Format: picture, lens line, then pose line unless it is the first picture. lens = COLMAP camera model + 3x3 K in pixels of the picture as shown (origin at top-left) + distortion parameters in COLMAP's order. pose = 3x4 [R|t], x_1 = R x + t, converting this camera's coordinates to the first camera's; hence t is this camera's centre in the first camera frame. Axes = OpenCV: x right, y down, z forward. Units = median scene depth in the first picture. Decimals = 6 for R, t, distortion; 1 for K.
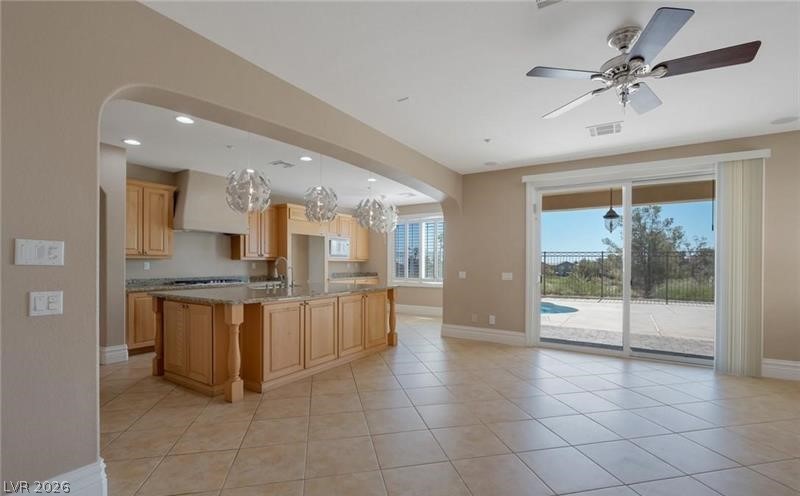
lens RADIAL K [[361.3, 0, 397.0], [0, 361.3, 261.5], [0, 0, 1]] dist [-0.000388, 0.000113]
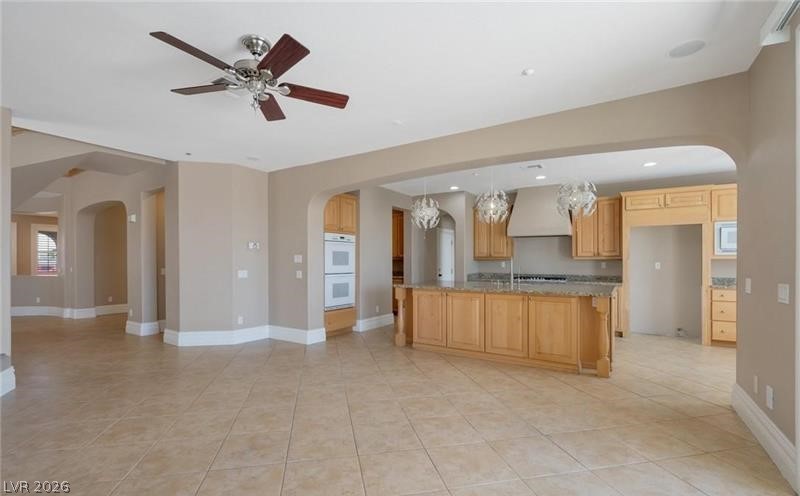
lens RADIAL K [[361.3, 0, 405.0], [0, 361.3, 263.7], [0, 0, 1]] dist [-0.000388, 0.000113]
pose [[0.017120, -0.004378, -0.999844, 0.600995], [0.005043, 0.999978, -0.004293, 0.010049], [0.999841, -0.004968, 0.017142, 0.509979]]
